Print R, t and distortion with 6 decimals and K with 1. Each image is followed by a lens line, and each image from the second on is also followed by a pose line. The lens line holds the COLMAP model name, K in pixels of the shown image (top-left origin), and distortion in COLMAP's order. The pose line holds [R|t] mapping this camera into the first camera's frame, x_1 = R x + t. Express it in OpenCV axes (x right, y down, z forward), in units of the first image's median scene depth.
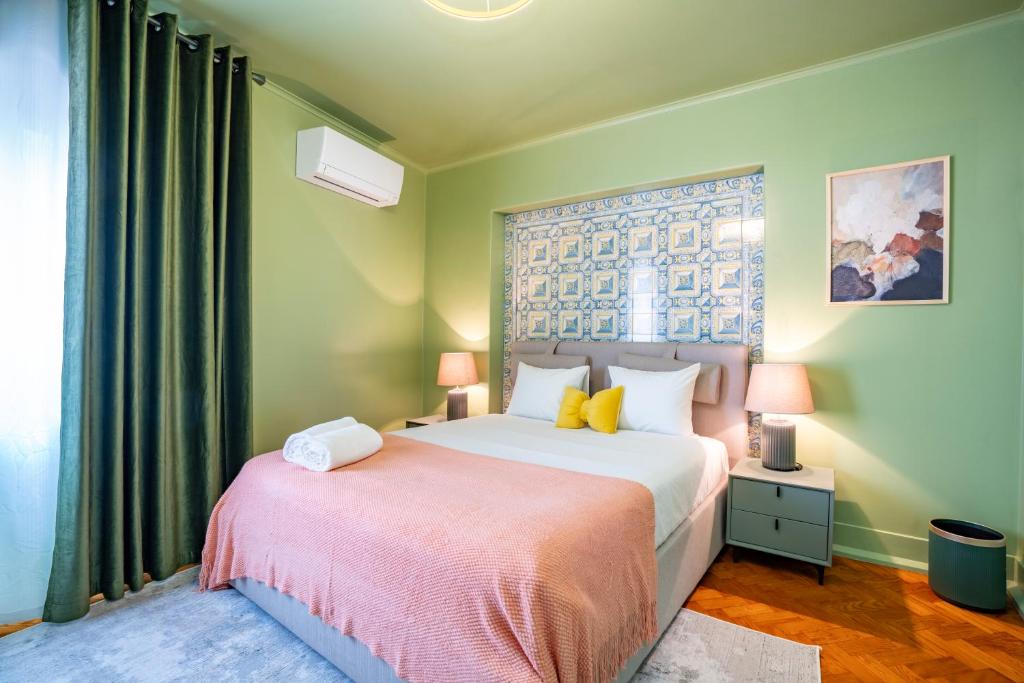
lens RADIAL K [[481.1, 0, 511.9], [0, 481.1, 339.4], [0, 0, 1]] dist [-0.037336, 0.022510]
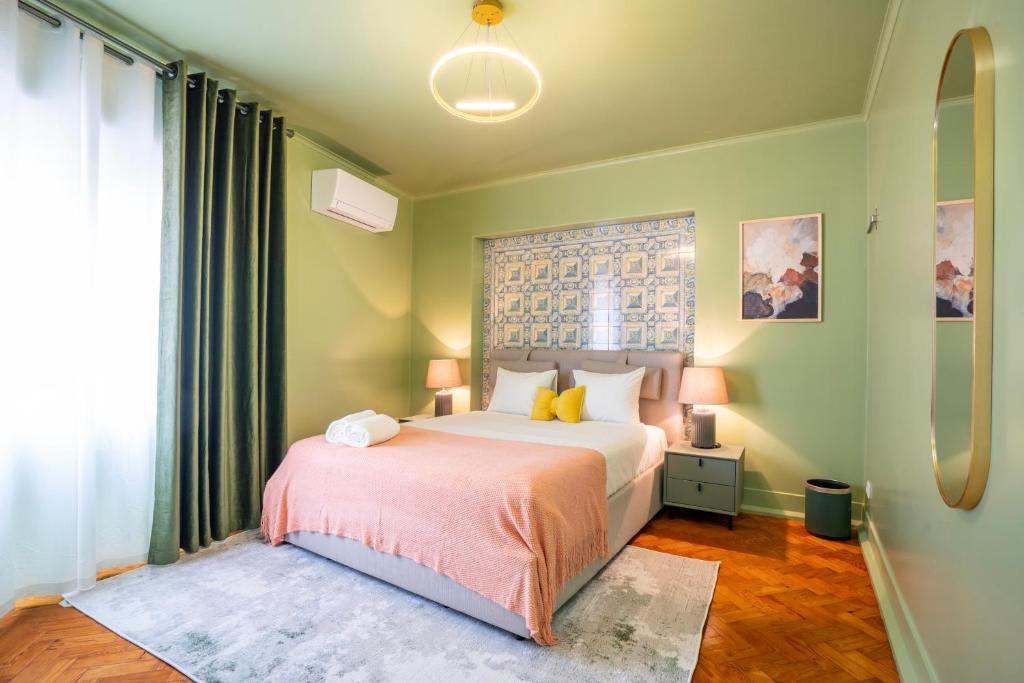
lens RADIAL K [[503.9, 0, 509.9], [0, 503.9, 347.7], [0, 0, 1]] dist [0.000951, -0.000005]
pose [[0.997012, -0.000042, 0.077250, -0.067266], [0.000108, 1.000000, -0.000846, 0.000108], [-0.077250, 0.000852, 0.997011, -0.307653]]
